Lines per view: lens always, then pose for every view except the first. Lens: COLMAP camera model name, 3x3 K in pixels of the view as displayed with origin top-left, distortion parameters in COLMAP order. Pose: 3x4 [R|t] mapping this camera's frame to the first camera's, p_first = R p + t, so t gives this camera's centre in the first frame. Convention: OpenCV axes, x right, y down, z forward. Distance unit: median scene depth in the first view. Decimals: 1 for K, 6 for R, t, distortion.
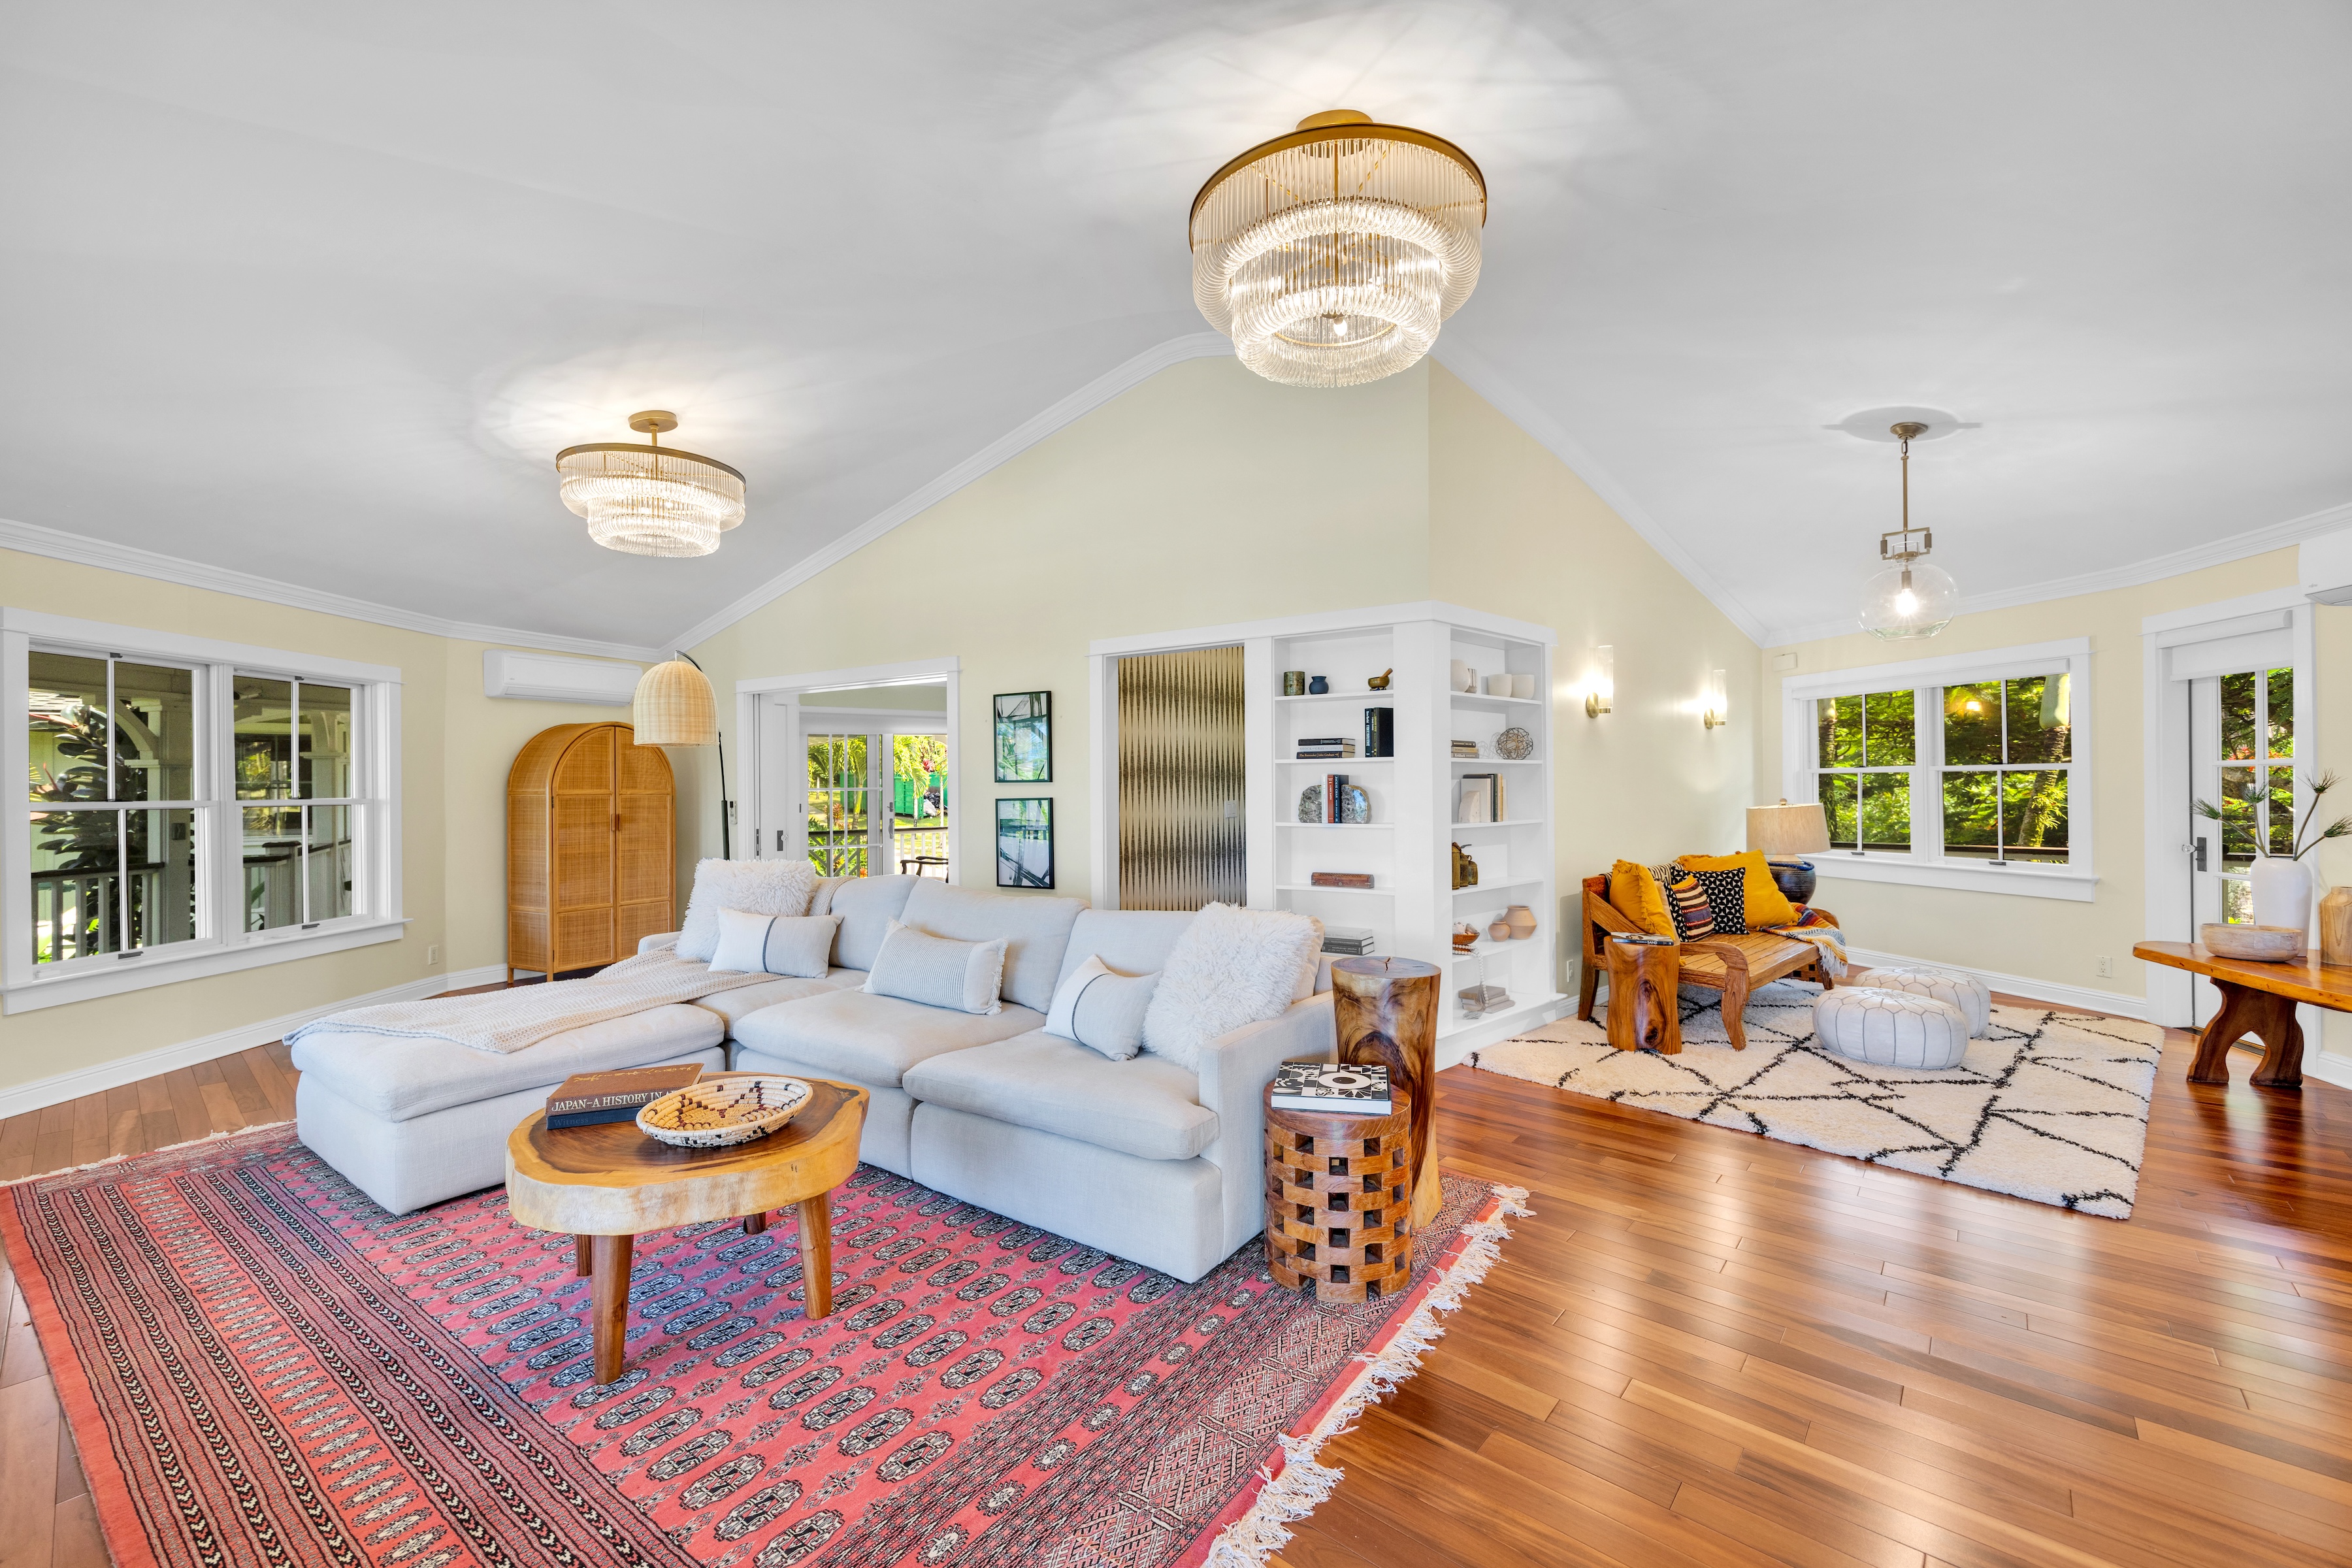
lens RADIAL K [[1002.9, 0, 1176.0], [0, 1002.9, 784.0], [0, 0, 1]] dist [-0.001725, -0.000551]
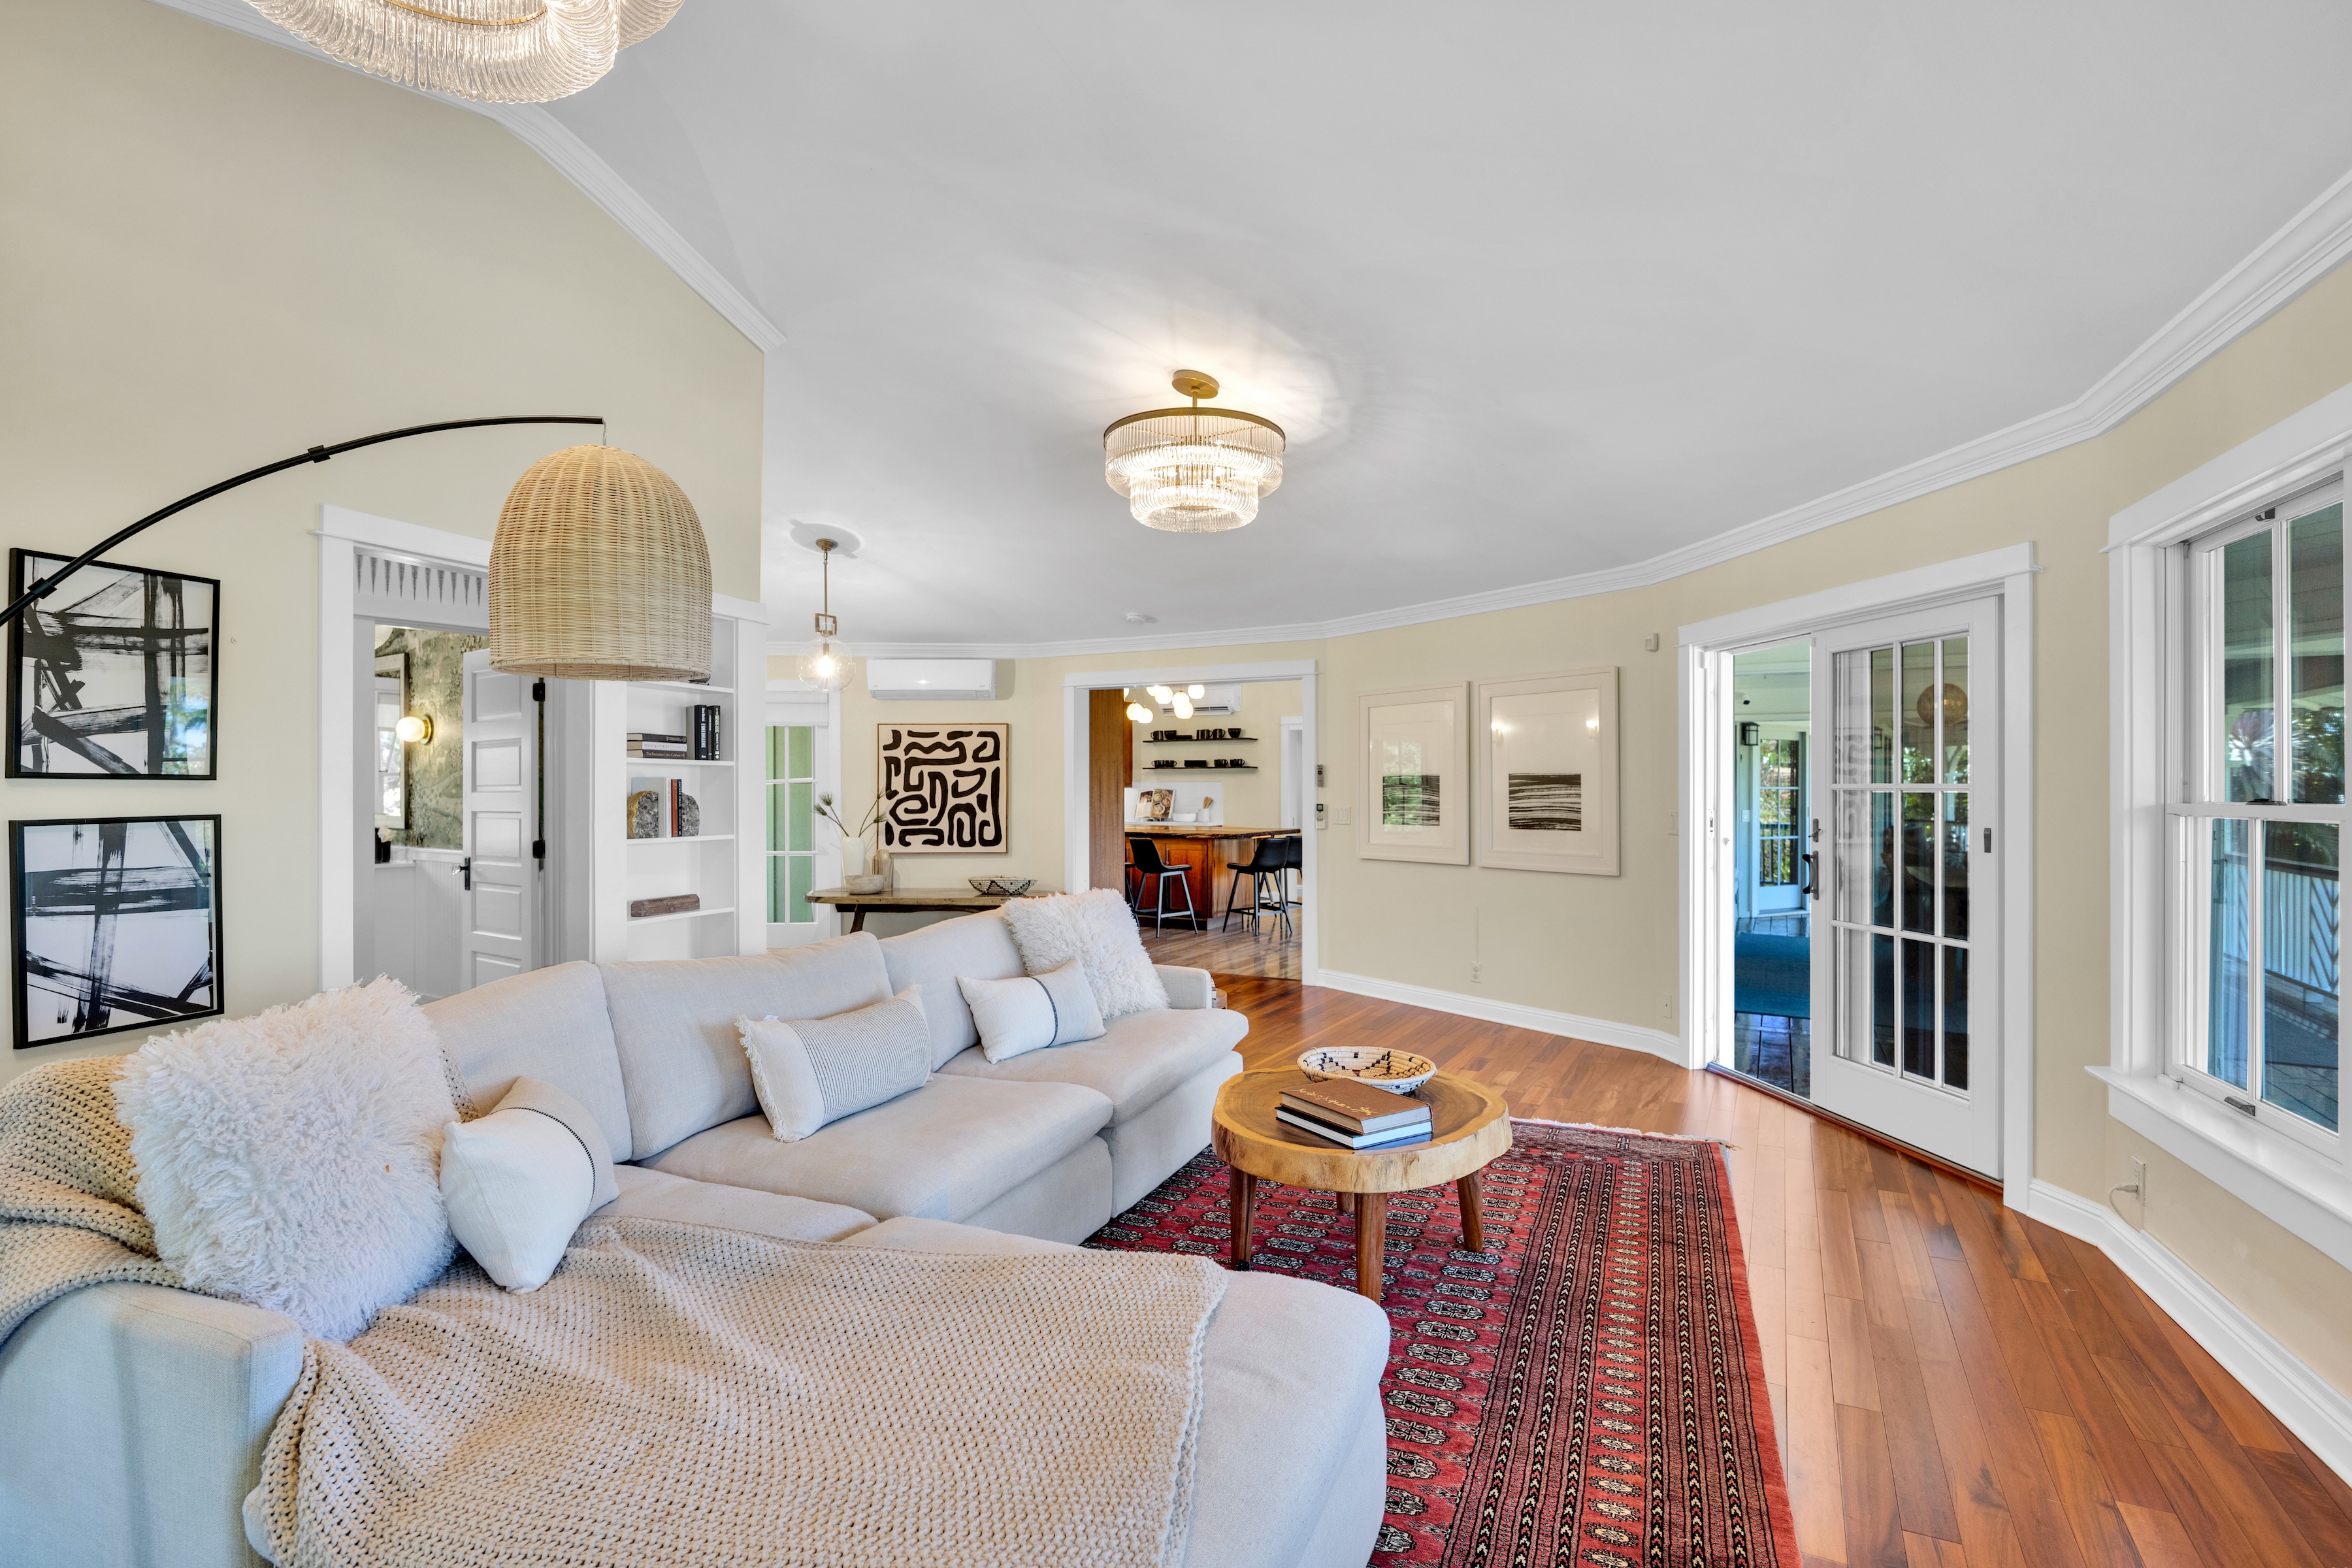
lens RADIAL K [[1256.7, 0, 1176.0], [0, 1256.7, 784.0], [0, 0, 1]] dist [0.002448, 0.000198]
pose [[-0.294191, 0.008279, 0.955711, -0.805703], [-0.007524, 0.999911, -0.010978, 0.002454], [-0.955717, -0.010420, -0.294103, 0.751821]]
